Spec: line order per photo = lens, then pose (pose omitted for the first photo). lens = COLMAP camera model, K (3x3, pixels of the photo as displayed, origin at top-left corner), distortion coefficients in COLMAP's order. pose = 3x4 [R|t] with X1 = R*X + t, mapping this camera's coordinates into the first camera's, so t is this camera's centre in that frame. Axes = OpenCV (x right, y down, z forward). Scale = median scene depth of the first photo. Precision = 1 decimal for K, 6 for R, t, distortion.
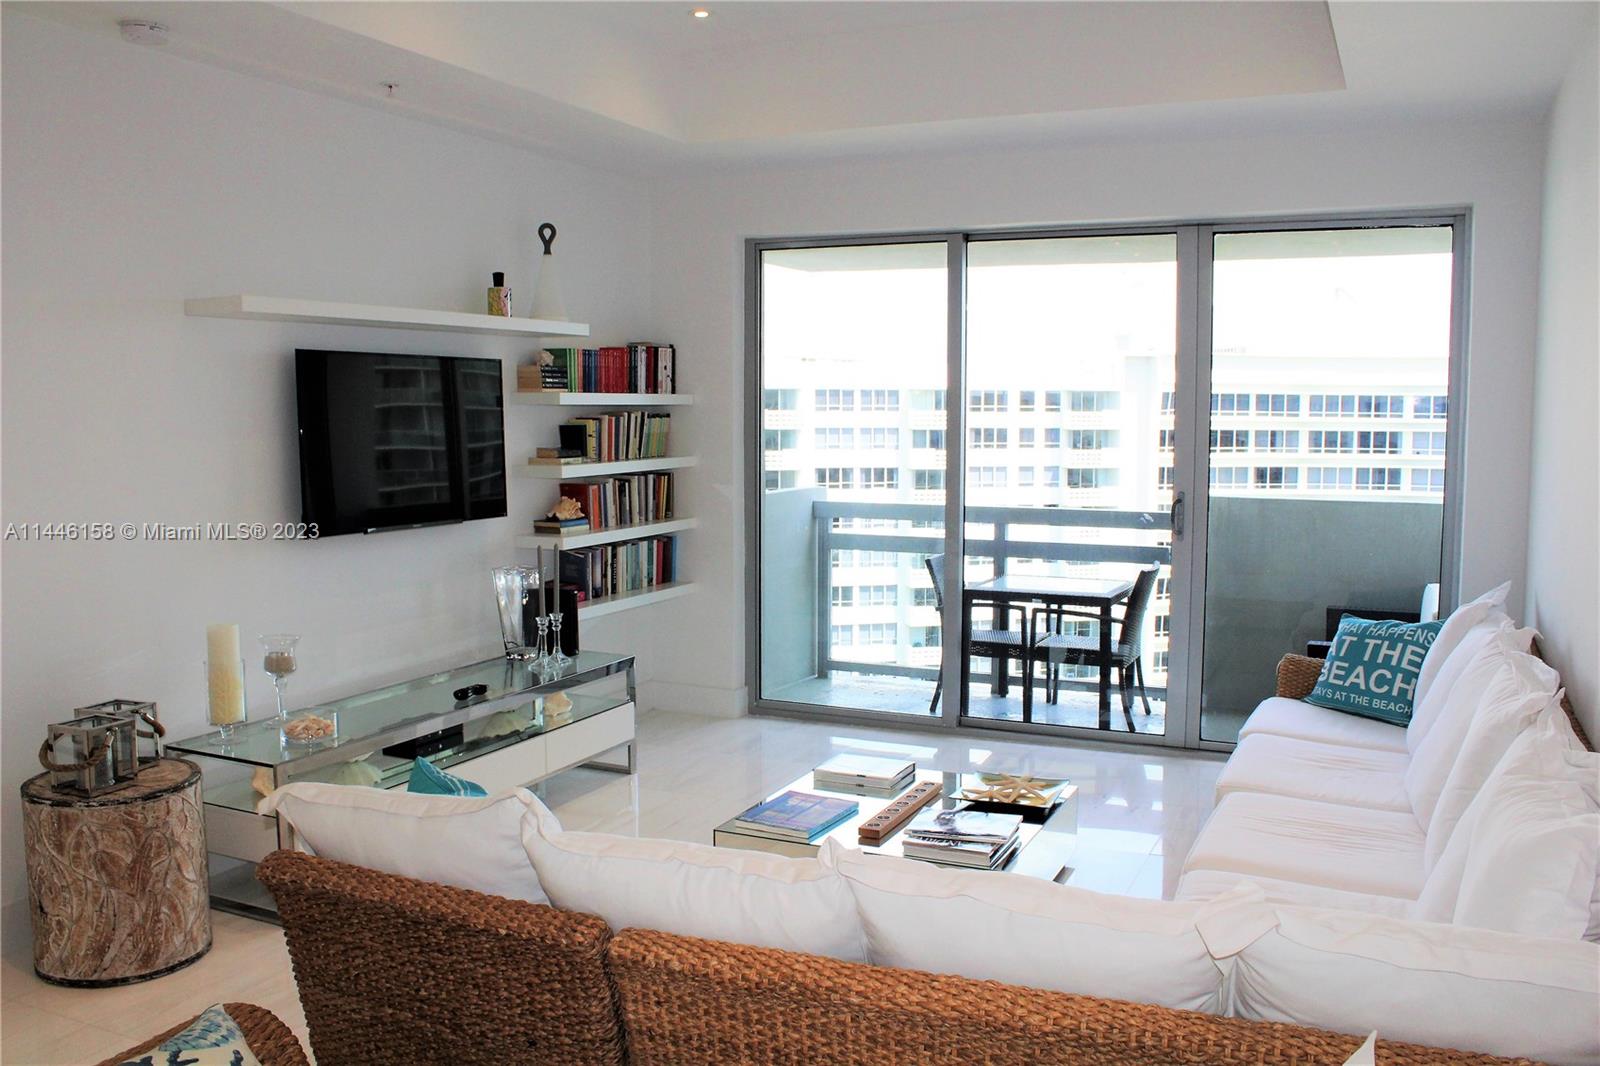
lens RADIAL K [[1339.0, 0, 800.0], [0, 1339.0, 533.0], [0, 0, 1]] dist [-0.161358, 0.133898]
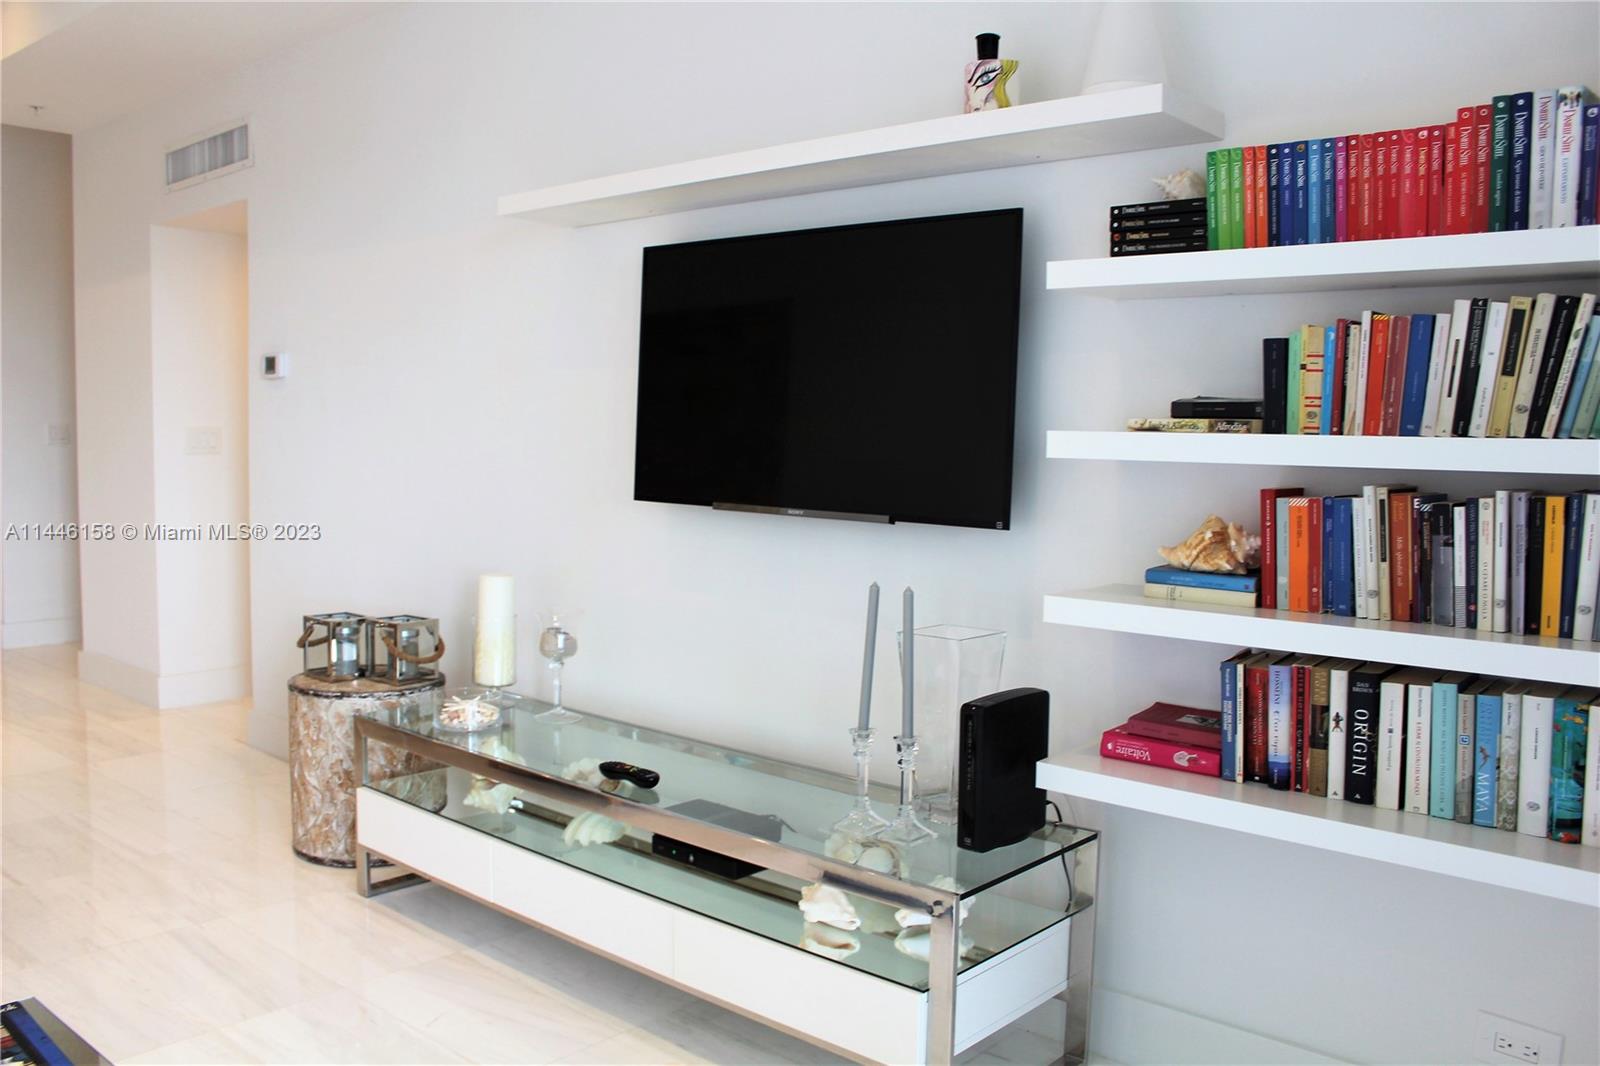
lens RADIAL K [[1339.0, 0, 800.0], [0, 1339.0, 533.0], [0, 0, 1]] dist [-0.161358, 0.133898]
pose [[-0.269660, 0.073362, -0.960157, 0.237169], [-0.102892, 0.989190, 0.104478, -0.049045], [0.957443, 0.126966, -0.259197, 0.939162]]
